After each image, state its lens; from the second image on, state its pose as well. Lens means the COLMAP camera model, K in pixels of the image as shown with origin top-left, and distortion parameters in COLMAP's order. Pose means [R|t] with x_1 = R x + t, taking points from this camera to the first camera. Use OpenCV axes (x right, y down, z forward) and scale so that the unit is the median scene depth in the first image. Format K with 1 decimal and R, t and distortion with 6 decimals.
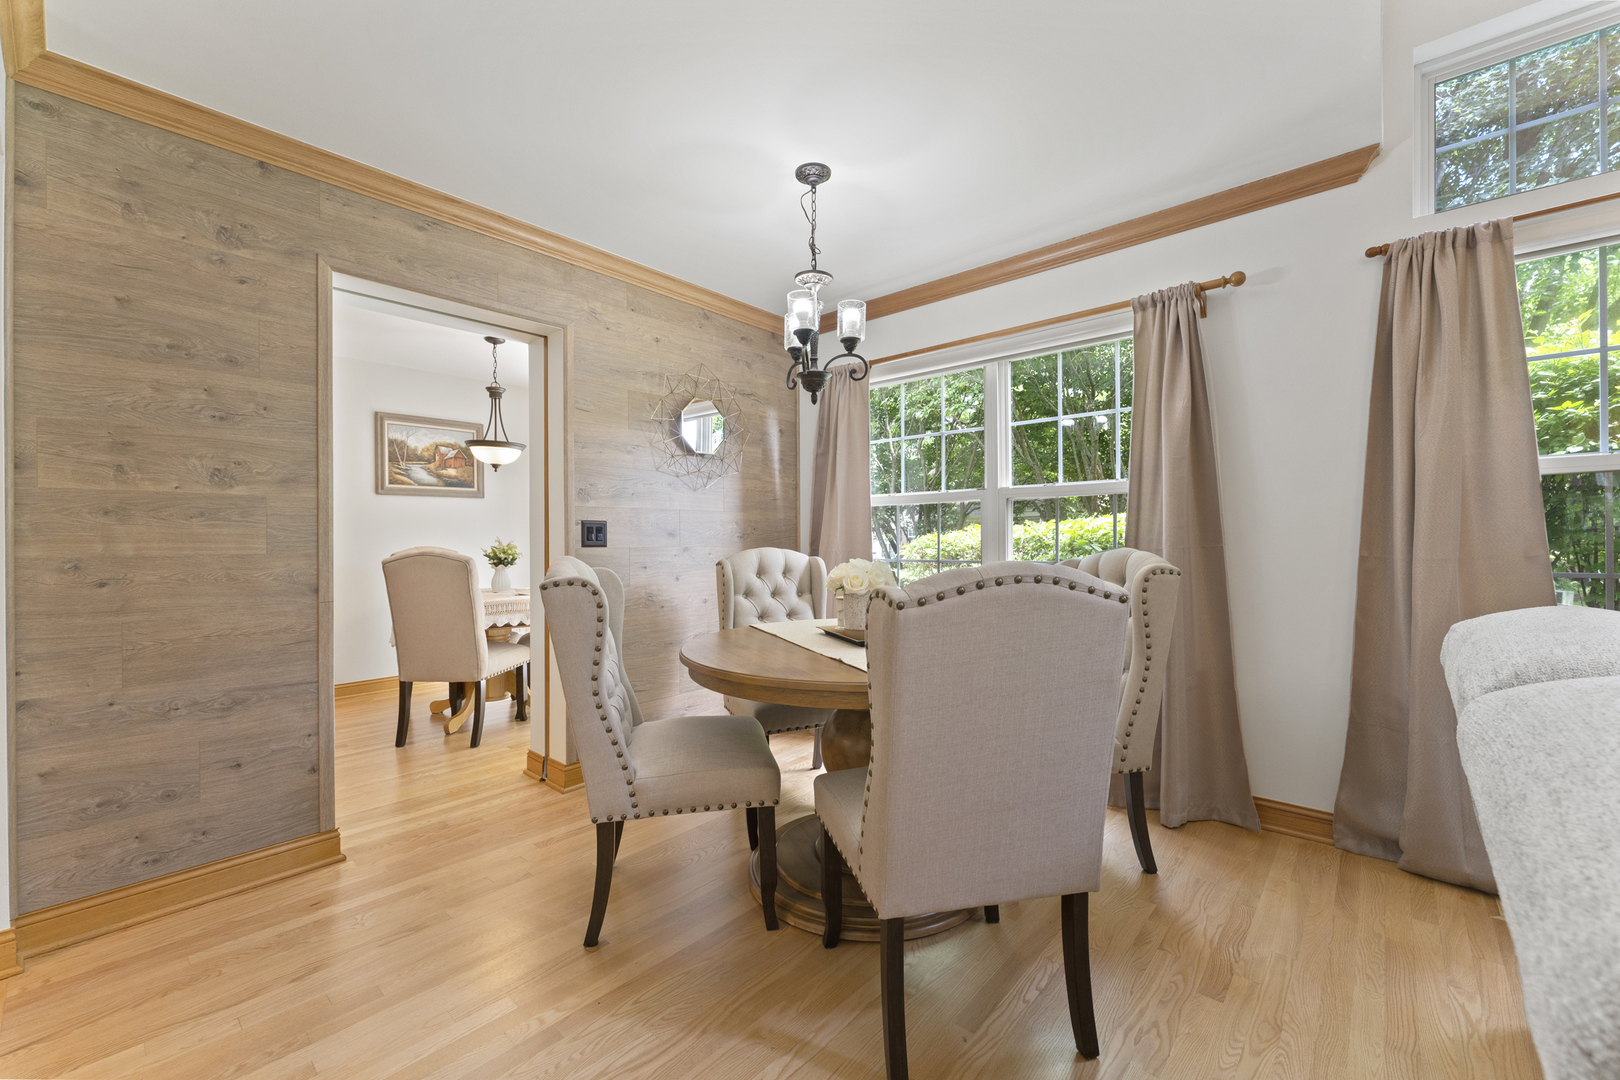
lens RADIAL K [[651.5, 0, 815.0], [0, 651.5, 536.1], [0, 0, 1]] dist [0.001066, -0.000145]
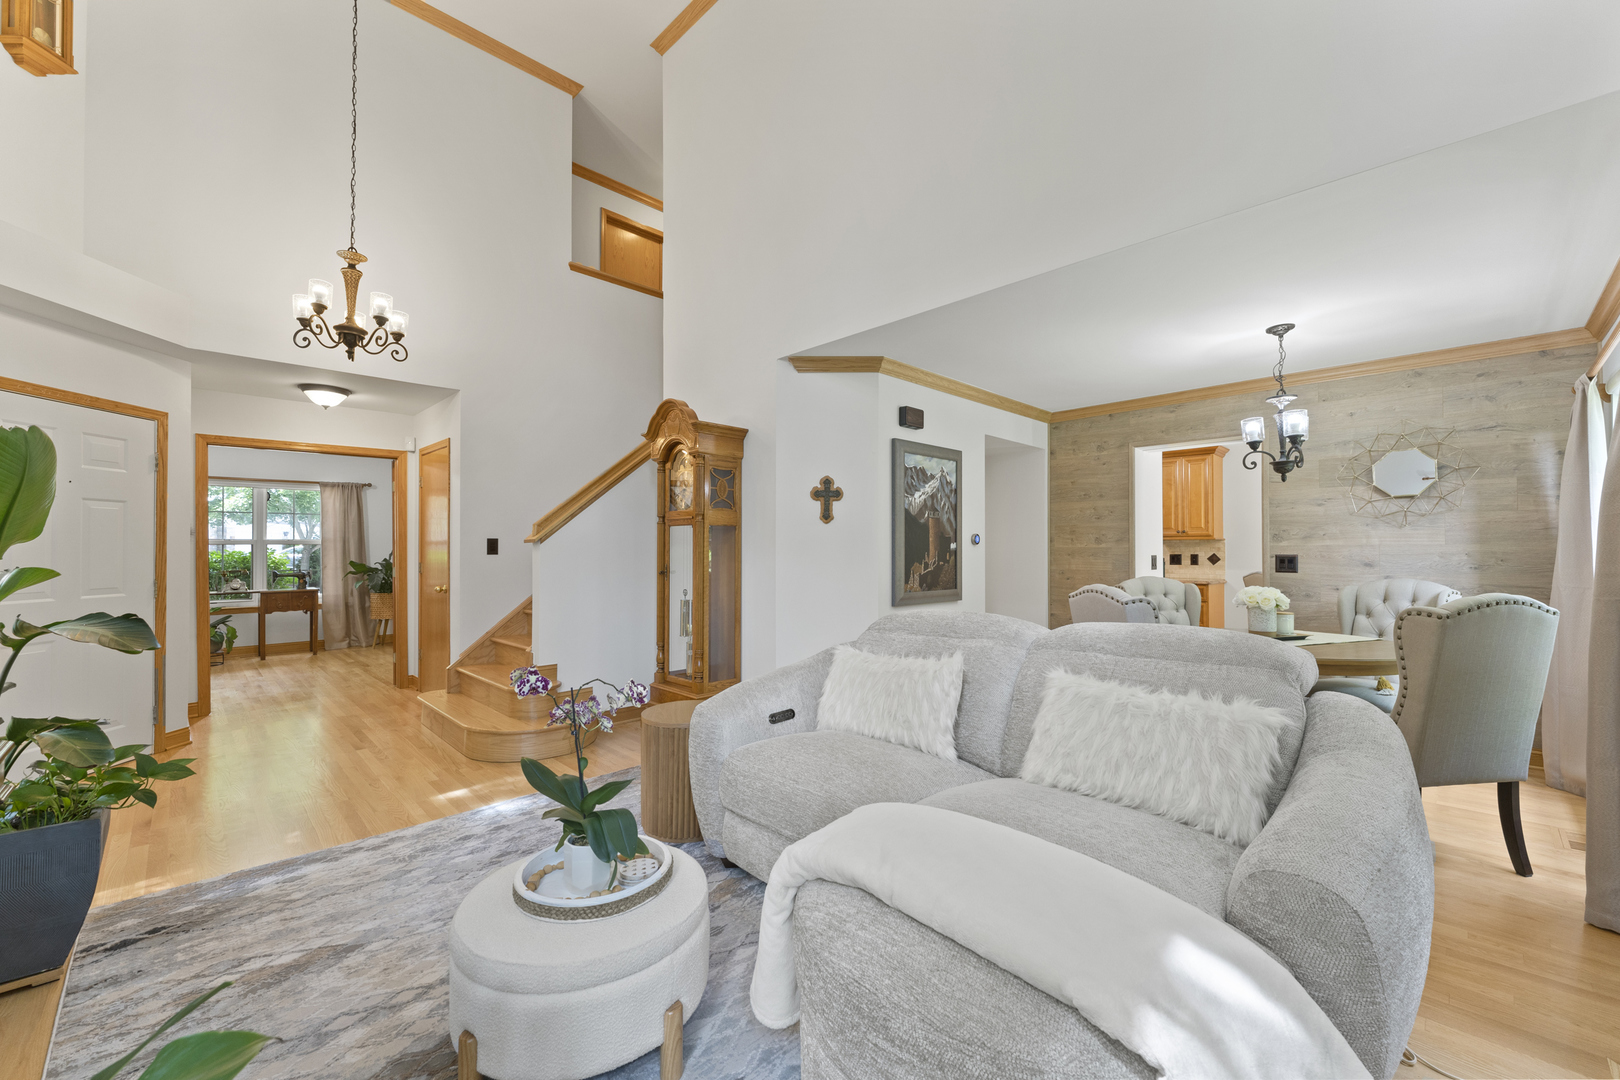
lens RADIAL K [[651.5, 0, 822.0], [0, 651.5, 543.6], [0, 0, 1]] dist [0.001066, -0.000145]
pose [[-0.057136, -0.006242, -0.998347, 1.292137], [0.006621, 0.999956, -0.006631, -0.049289], [0.998344, -0.006989, -0.057092, 0.024374]]
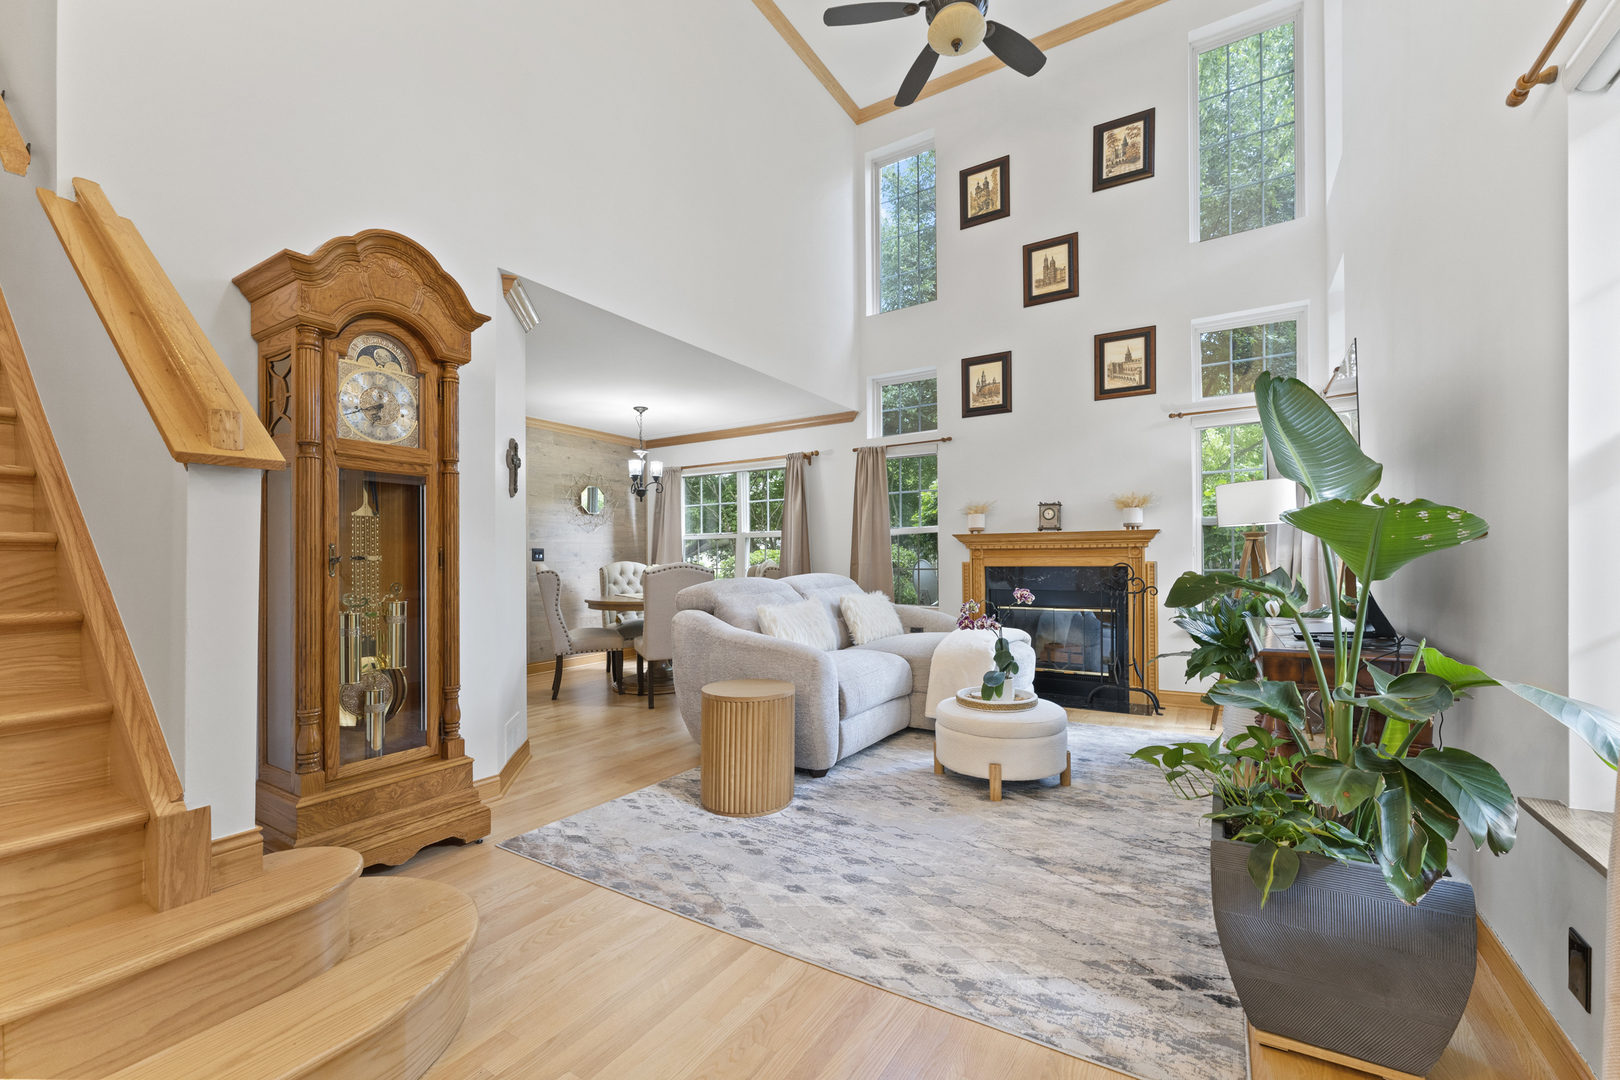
lens RADIAL K [[651.5, 0, 826.3], [0, 651.5, 549.2], [0, 0, 1]] dist [0.001066, -0.000145]
pose [[0.983595, 0.001453, 0.180383, 0.203141], [0.000208, 0.999958, -0.009192, -0.001849], [-0.180389, 0.009079, 0.983554, -1.287928]]
